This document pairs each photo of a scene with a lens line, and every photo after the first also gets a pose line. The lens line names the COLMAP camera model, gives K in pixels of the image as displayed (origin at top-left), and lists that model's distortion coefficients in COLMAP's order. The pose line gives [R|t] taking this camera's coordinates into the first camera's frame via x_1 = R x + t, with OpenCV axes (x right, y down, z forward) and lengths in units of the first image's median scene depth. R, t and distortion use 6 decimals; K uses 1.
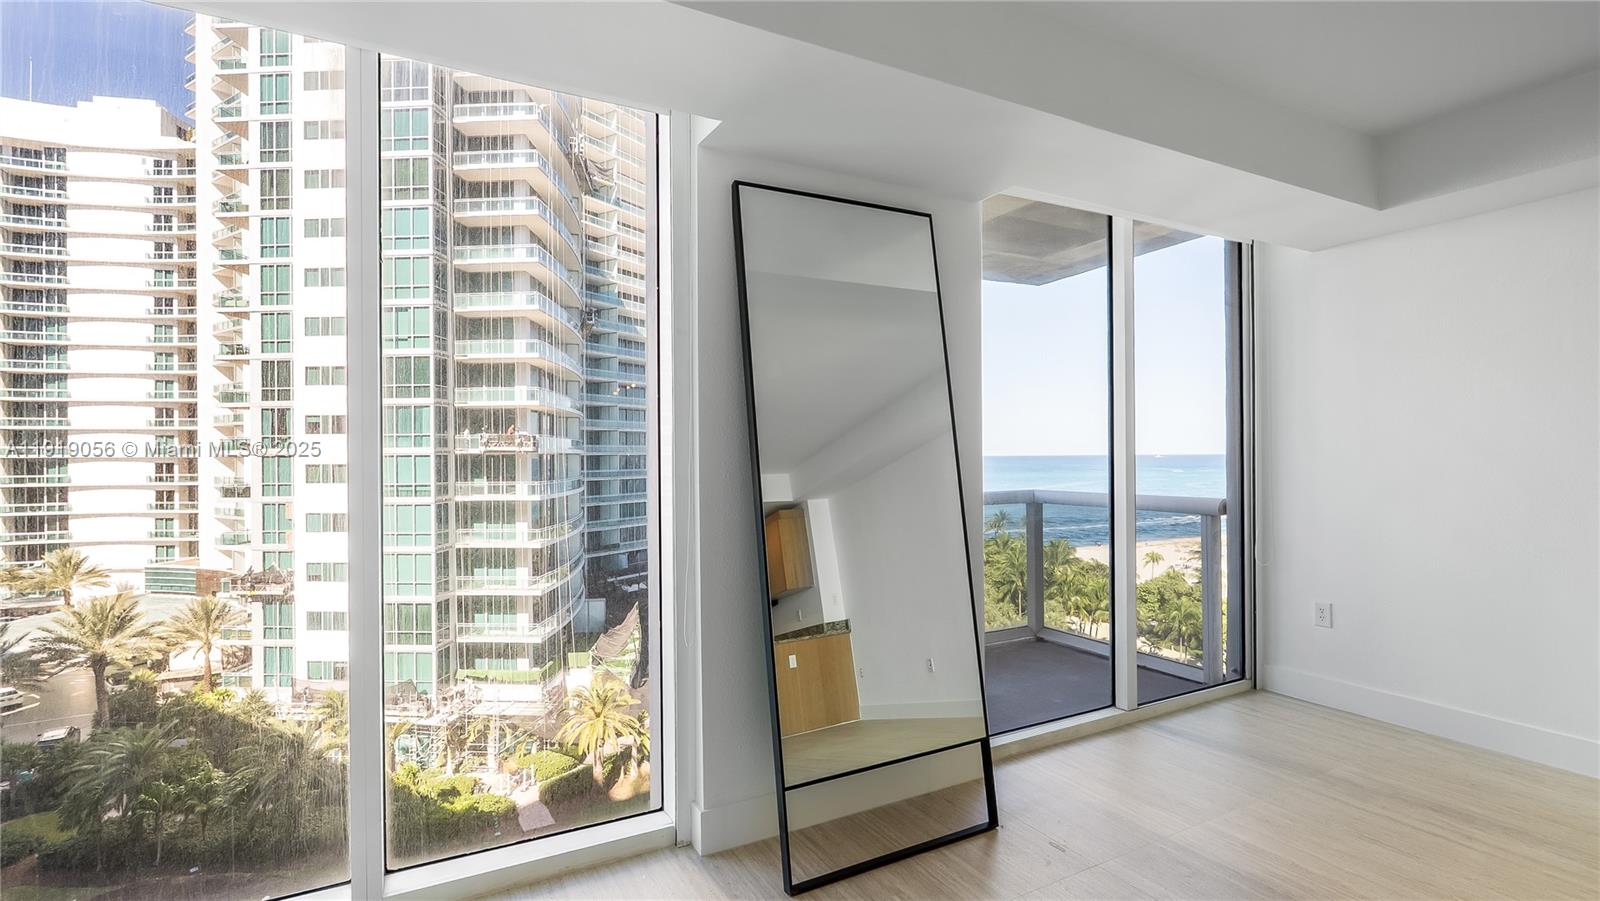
lens RADIAL K [[739.9, 0, 796.3], [0, 739.9, 461.5], [0, 0, 1]] dist [-0.006005, 0.001417]
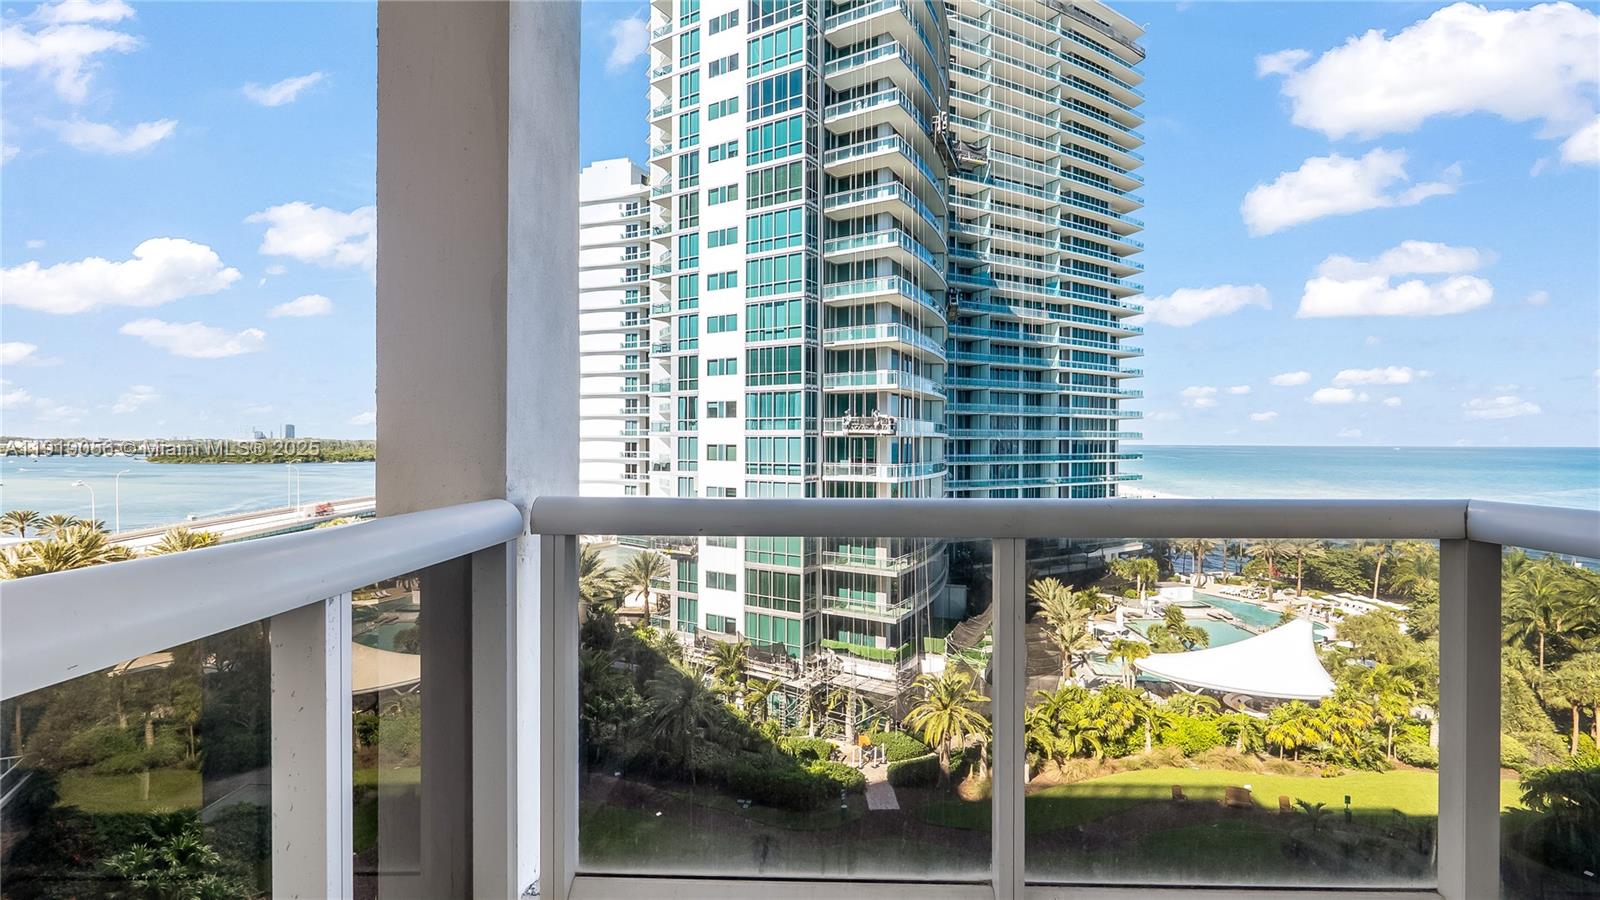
lens RADIAL K [[739.9, 0, 800.6], [0, 739.9, 449.6], [0, 0, 1]] dist [-0.006005, 0.001417]
pose [[0.877419, 0.015738, -0.479468, 0.019772], [-0.013748, 0.999876, 0.007660, 0.001236], [0.479529, -0.000129, 0.877526, 0.046862]]
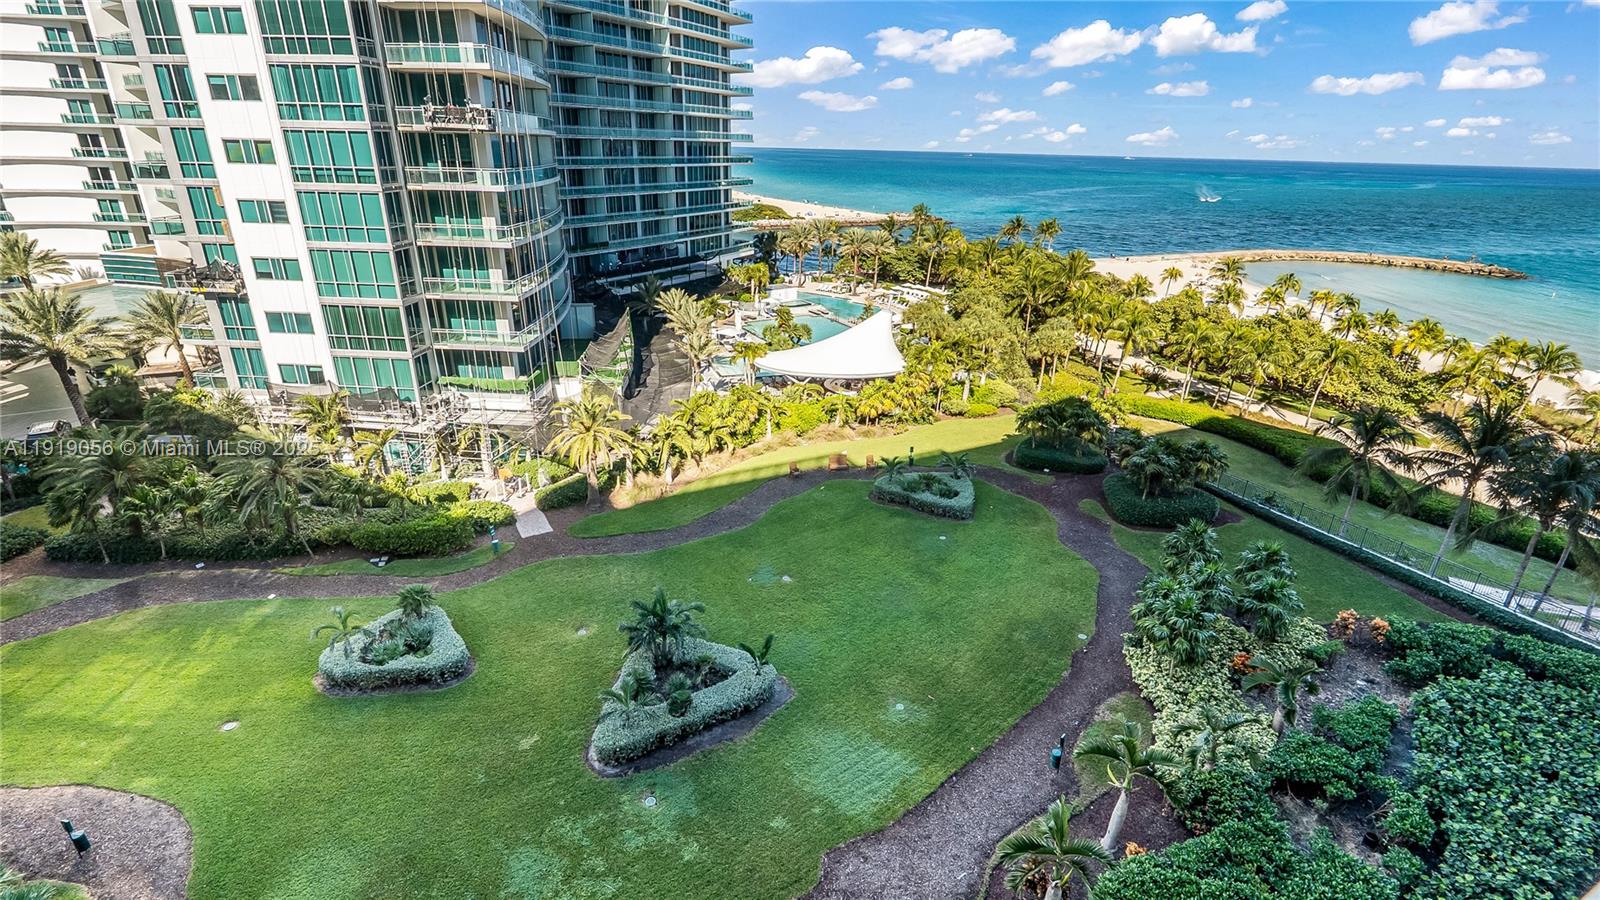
lens RADIAL K [[739.9, 0, 801.9], [0, 739.9, 449.2], [0, 0, 1]] dist [-0.006005, 0.001417]
pose [[0.999576, 0.026373, 0.012310, -0.000425], [-0.029059, 0.927942, 0.371589, 0.000411], [-0.001623, -0.371790, 0.928316, 0.074691]]
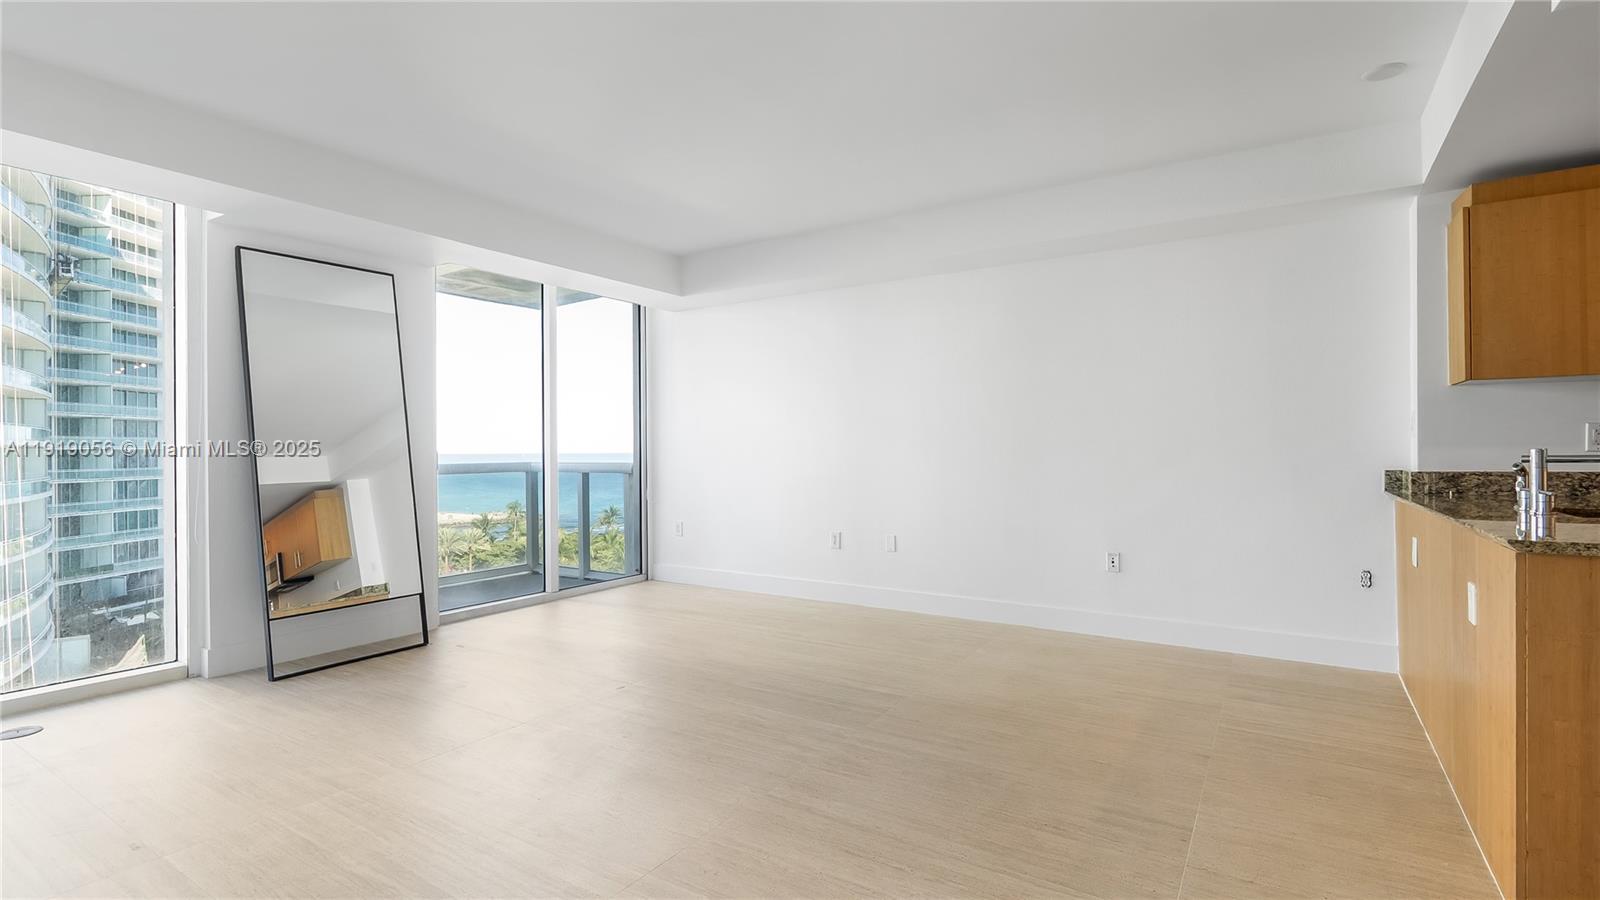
lens RADIAL K [[739.9, 0, 797.0], [0, 739.9, 454.2], [0, 0, 1]] dist [-0.006005, 0.001417]
pose [[0.871020, 0.002074, 0.491243, 0.008174], [0.001164, 0.999980, -0.006287, 0.003352], [-0.491246, 0.006048, 0.871000, -0.041991]]
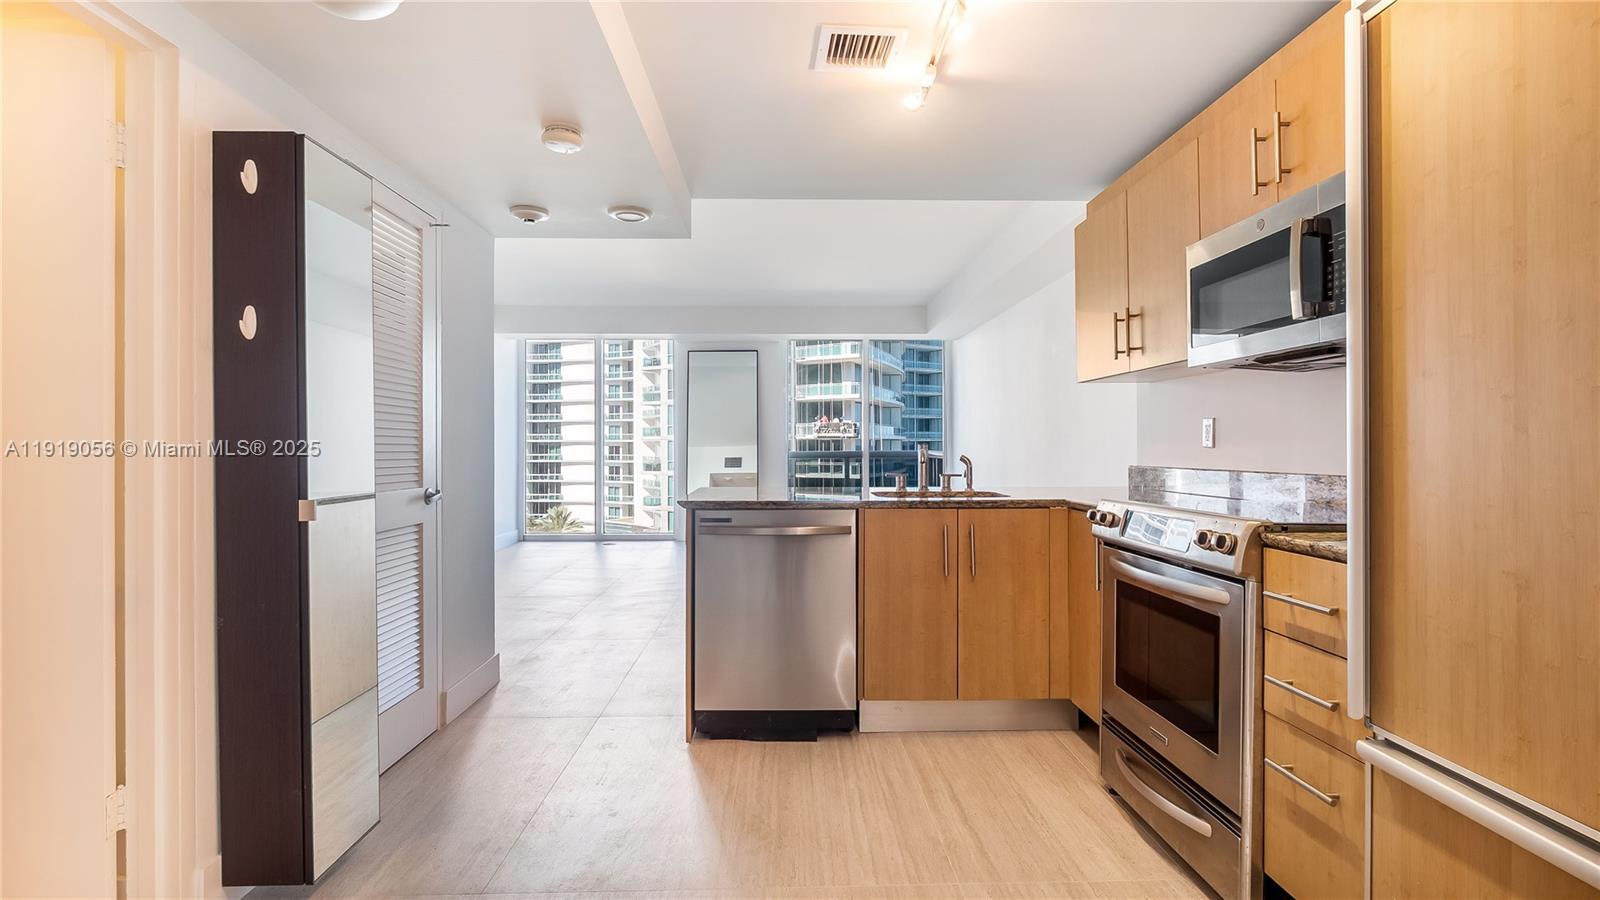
lens RADIAL K [[739.9, 0, 799.8], [0, 739.9, 446.5], [0, 0, 1]] dist [-0.006005, 0.001417]
pose [[0.892078, 0.006546, -0.451833, 0.092505], [-0.007822, 0.999969, -0.000954, 0.002984], [0.451813, 0.004385, 0.892102, -0.087034]]
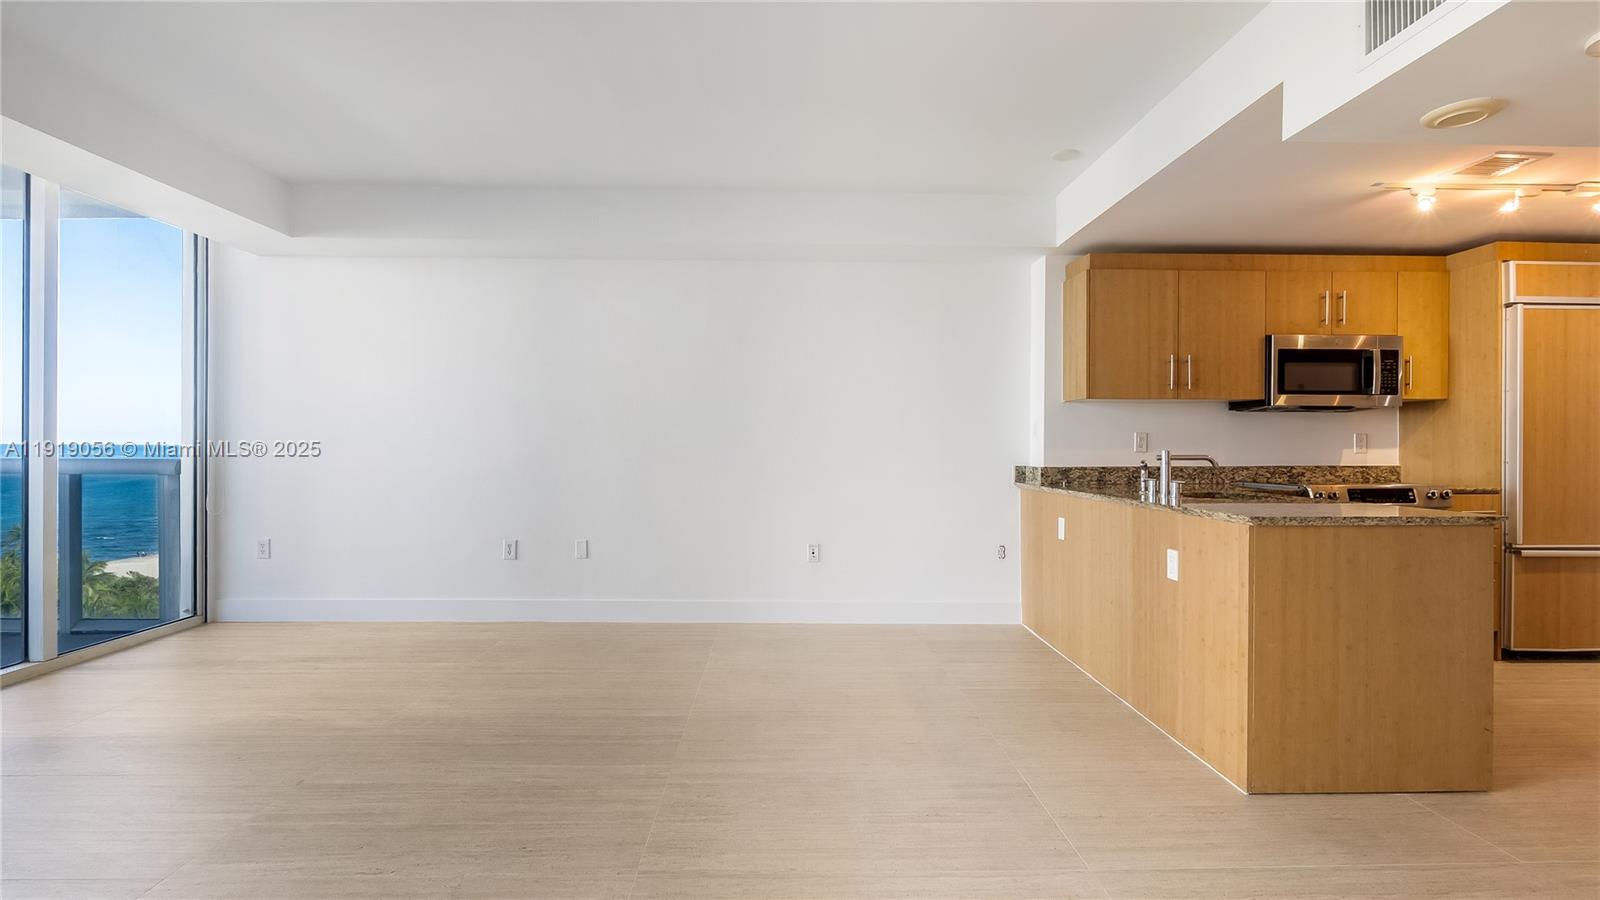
lens RADIAL K [[739.9, 0, 801.1], [0, 739.9, 447.5], [0, 0, 1]] dist [-0.006005, 0.001417]
pose [[0.440757, 0.011115, 0.897558, -0.000401], [-0.002610, 0.999935, -0.011101, 0.003351], [-0.897623, 0.002550, 0.440757, -0.025301]]
